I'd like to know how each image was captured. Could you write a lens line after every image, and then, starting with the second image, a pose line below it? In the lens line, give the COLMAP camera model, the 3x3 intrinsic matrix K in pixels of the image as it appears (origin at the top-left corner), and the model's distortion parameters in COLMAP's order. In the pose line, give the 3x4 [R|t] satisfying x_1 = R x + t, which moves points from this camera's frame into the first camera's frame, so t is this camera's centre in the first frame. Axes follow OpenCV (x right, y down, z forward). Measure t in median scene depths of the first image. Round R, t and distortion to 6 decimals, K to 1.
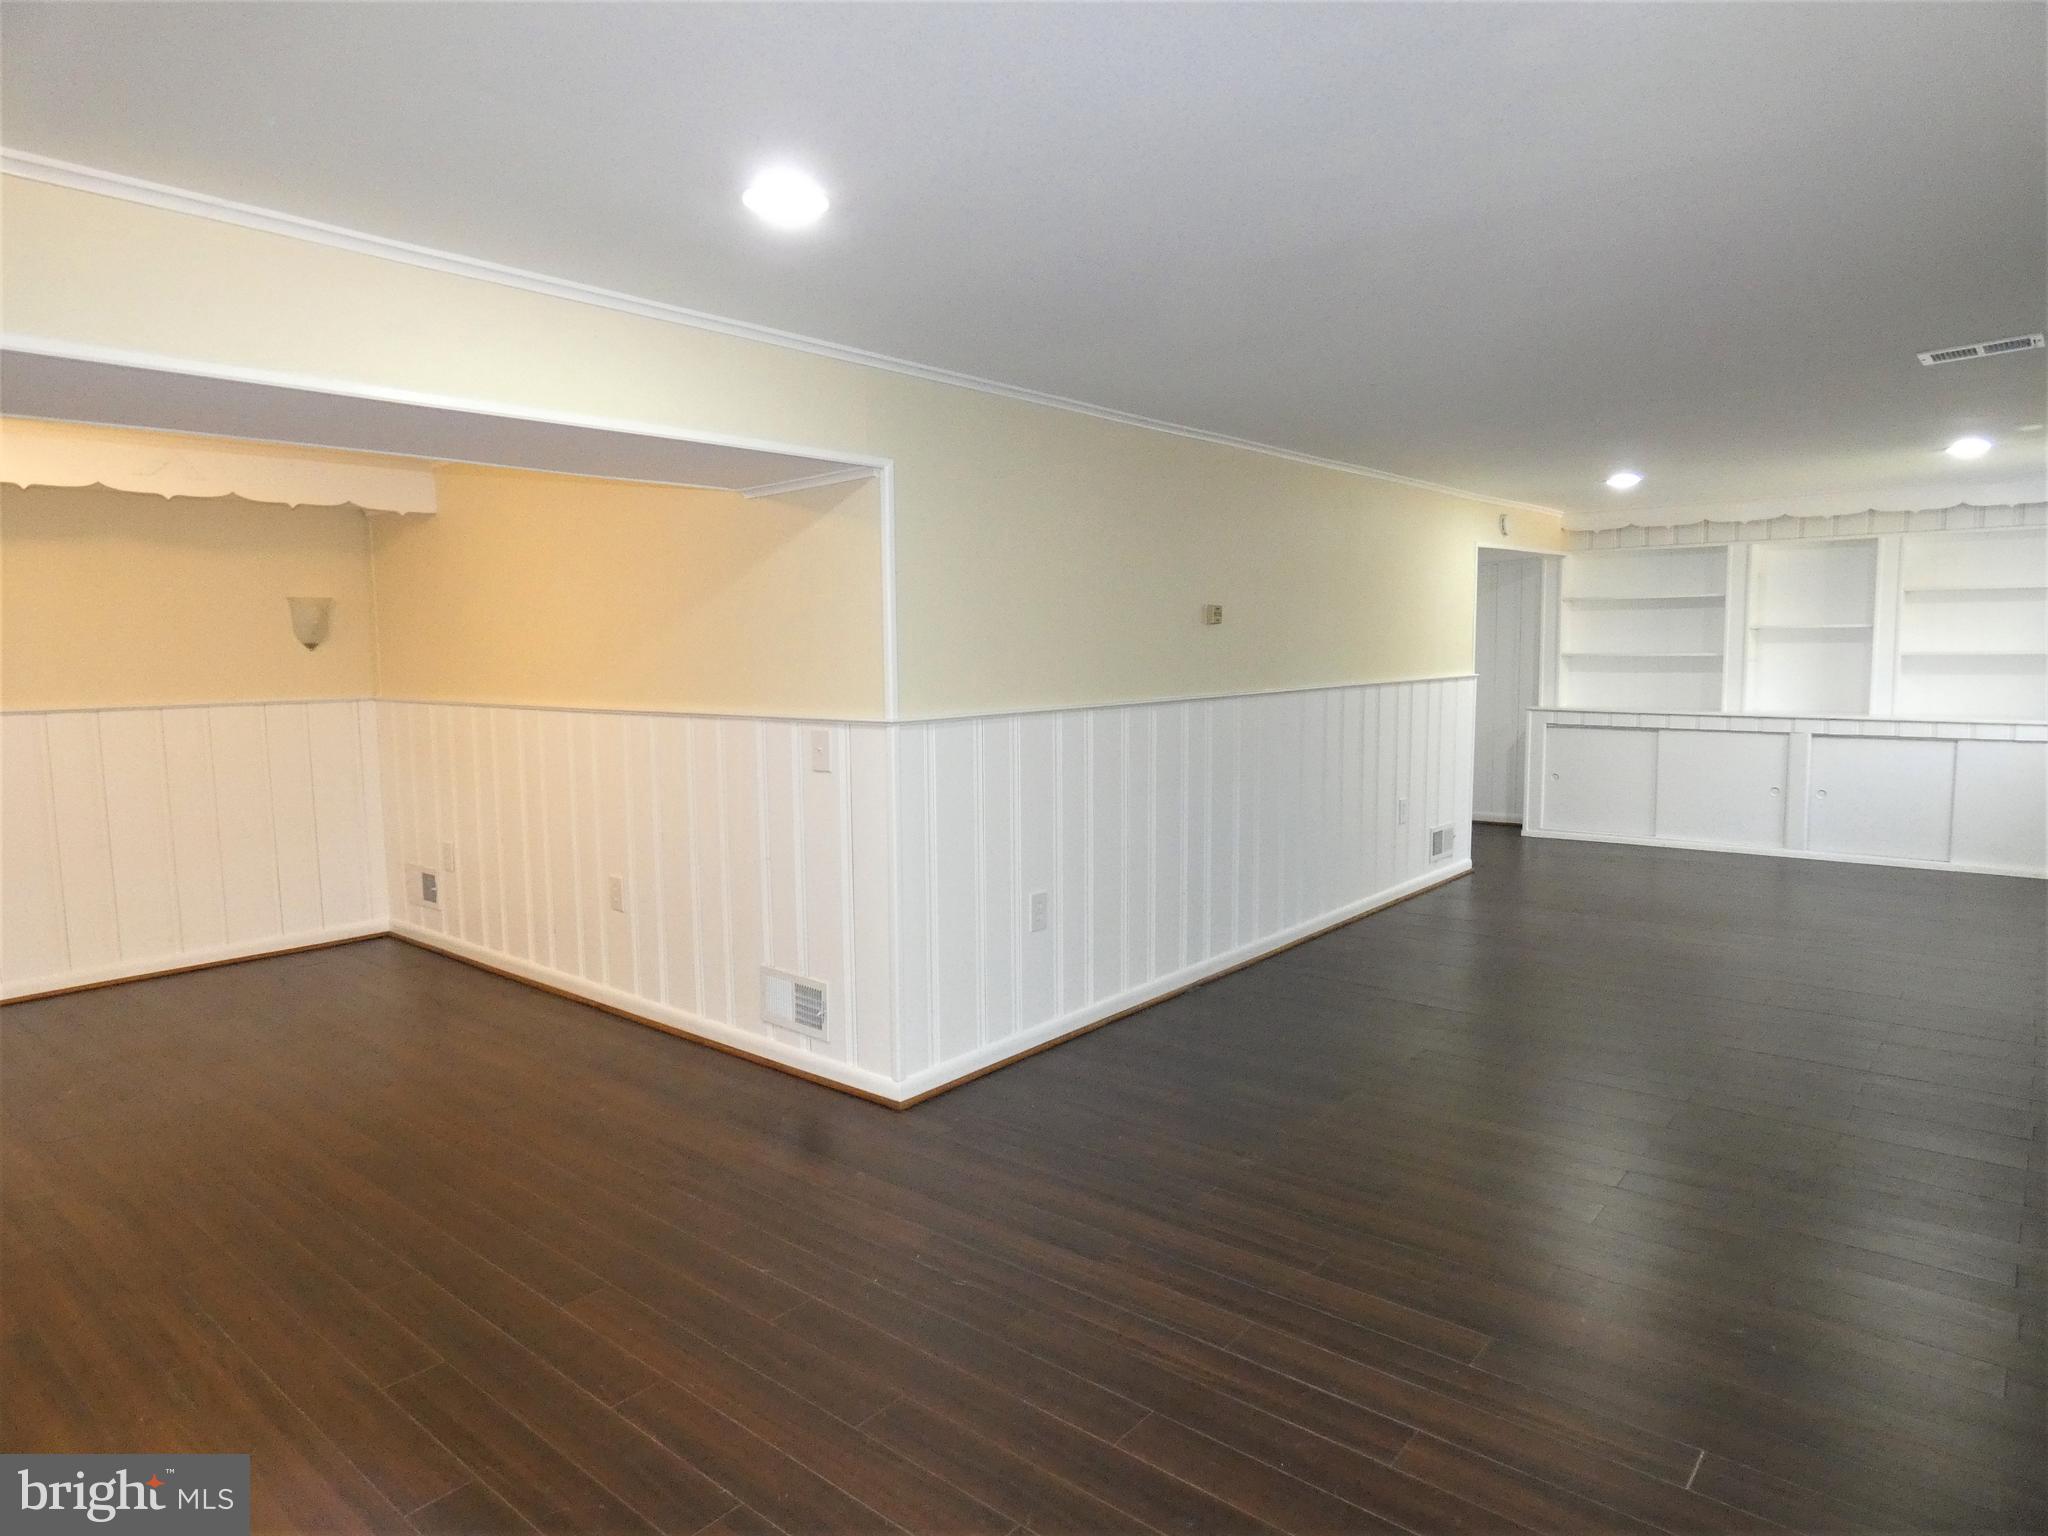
lens RADIAL K [[1213.7, 0, 1015.9], [0, 1213.7, 759.7], [0, 0, 1]] dist [-0.016647, -0.000650]
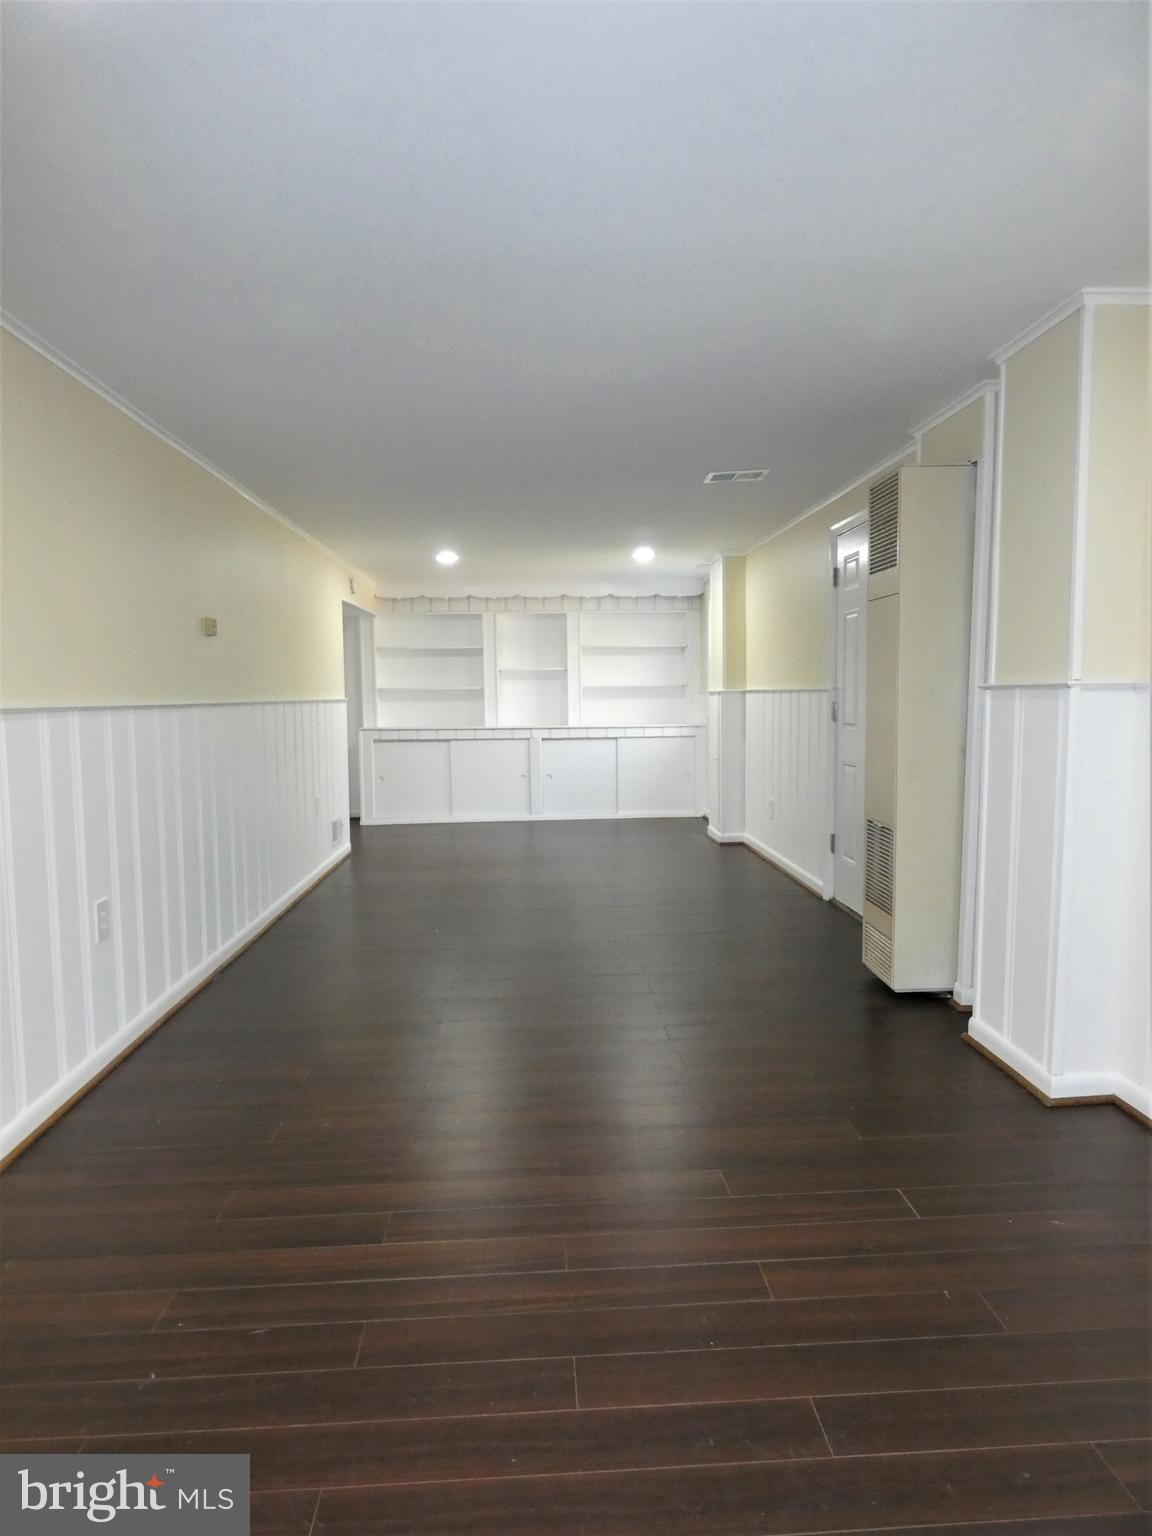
lens RADIAL K [[910.3, 0, 579.8], [0, 910.3, 773.9], [0, 0, 1]] dist [-0.016647, -0.000650]
pose [[0.726209, -0.055762, 0.685209, -0.099924], [0.068116, 0.997637, 0.008995, 0.016331], [-0.684092, 0.040141, 0.728291, 0.121991]]
